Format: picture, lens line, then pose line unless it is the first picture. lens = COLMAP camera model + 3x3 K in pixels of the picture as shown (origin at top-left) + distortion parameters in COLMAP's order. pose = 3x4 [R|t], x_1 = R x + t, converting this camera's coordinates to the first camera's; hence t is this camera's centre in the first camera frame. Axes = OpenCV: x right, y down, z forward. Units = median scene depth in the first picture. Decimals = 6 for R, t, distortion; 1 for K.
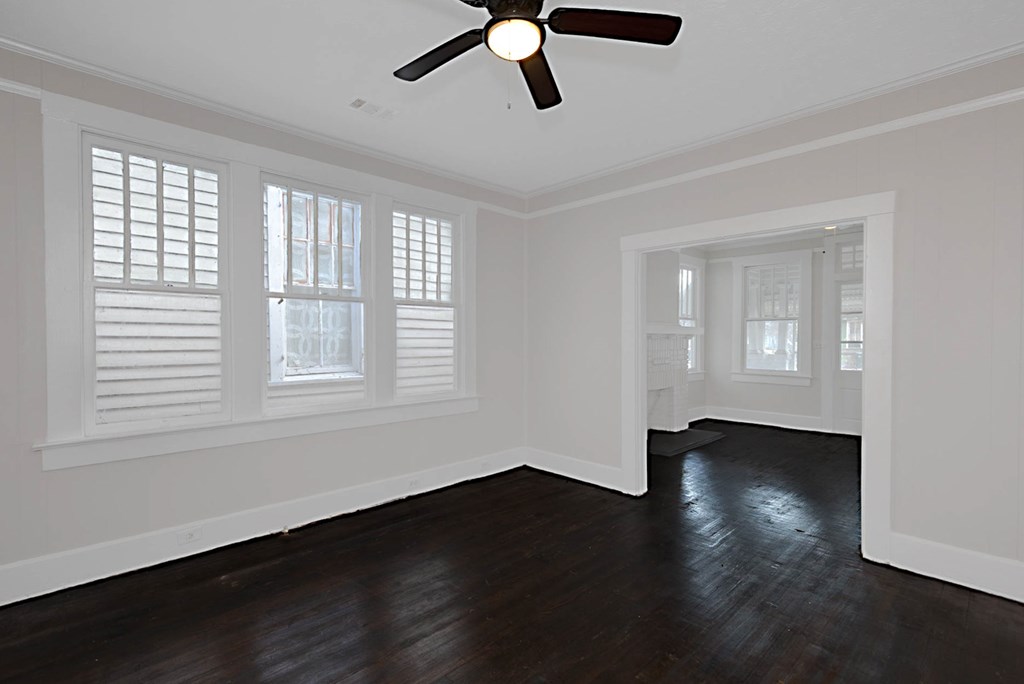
lens RADIAL K [[491.2, 0, 508.5], [0, 491.2, 339.2], [0, 0, 1]] dist [0.006234, 0.000200]
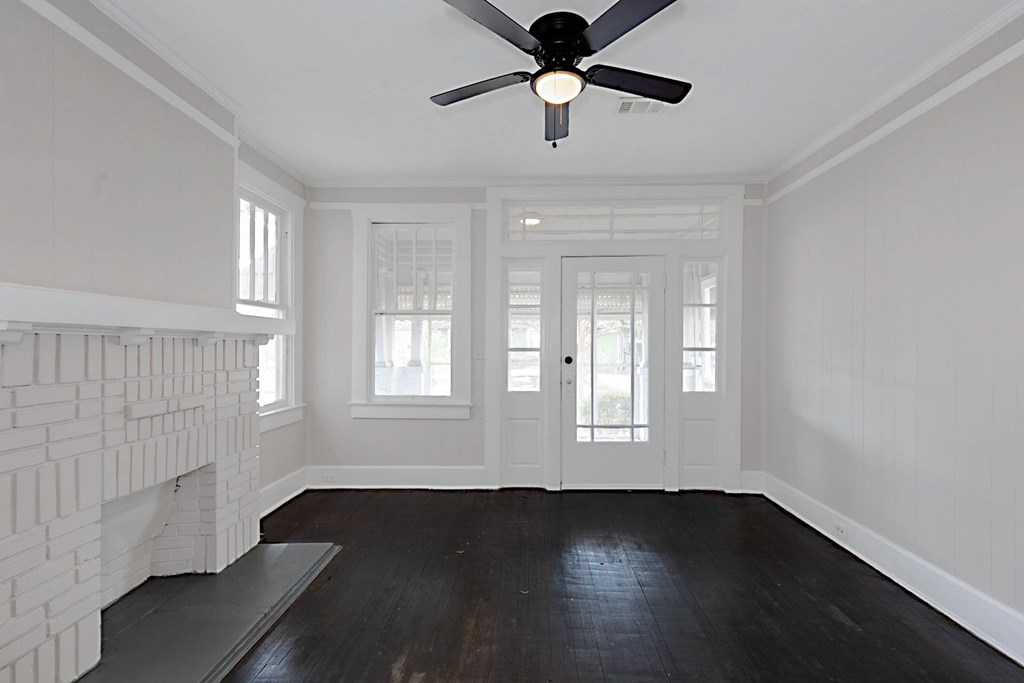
lens RADIAL K [[463.8, 0, 509.7], [0, 463.8, 346.7], [0, 0, 1]] dist [-0.000485, -0.000666]
pose [[0.726429, -0.002948, 0.687235, 0.219500], [0.003450, 0.999994, 0.000643, 0.001645], [-0.687233, 0.001904, 0.726435, 0.486606]]
